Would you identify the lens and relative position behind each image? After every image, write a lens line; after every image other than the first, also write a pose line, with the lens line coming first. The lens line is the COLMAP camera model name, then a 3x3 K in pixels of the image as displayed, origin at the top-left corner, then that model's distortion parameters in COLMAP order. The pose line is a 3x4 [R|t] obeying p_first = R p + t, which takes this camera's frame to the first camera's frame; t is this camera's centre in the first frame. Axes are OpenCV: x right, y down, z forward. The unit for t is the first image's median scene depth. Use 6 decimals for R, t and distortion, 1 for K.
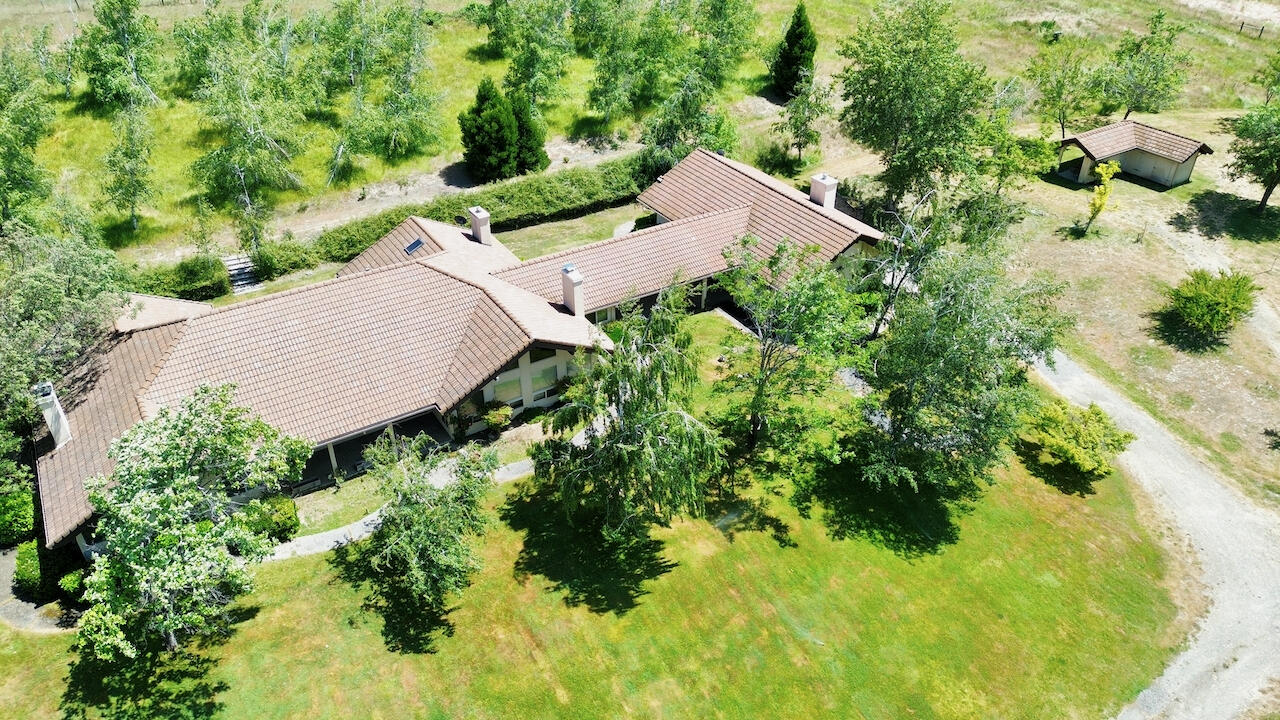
lens RADIAL K [[899.9, 0, 644.1], [0, 899.9, 360.8], [0, 0, 1]] dist [0.068031, -0.067356]
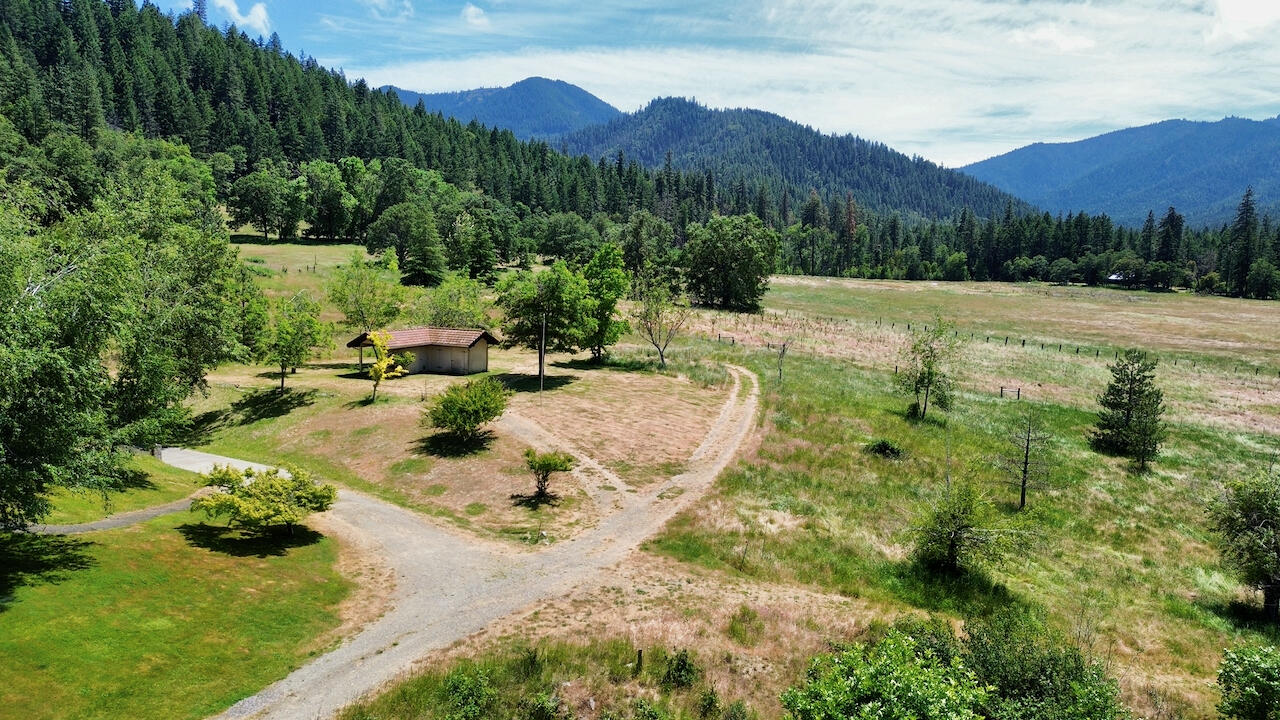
lens RADIAL K [[899.9, 0, 646.6], [0, 899.9, 355.3], [0, 0, 1]] dist [0.068031, -0.067356]
pose [[0.864782, -0.034475, 0.500963, 0.313994], [0.260743, 0.883432, -0.389308, 0.314569], [-0.429146, 0.467289, 0.772965, 0.151723]]
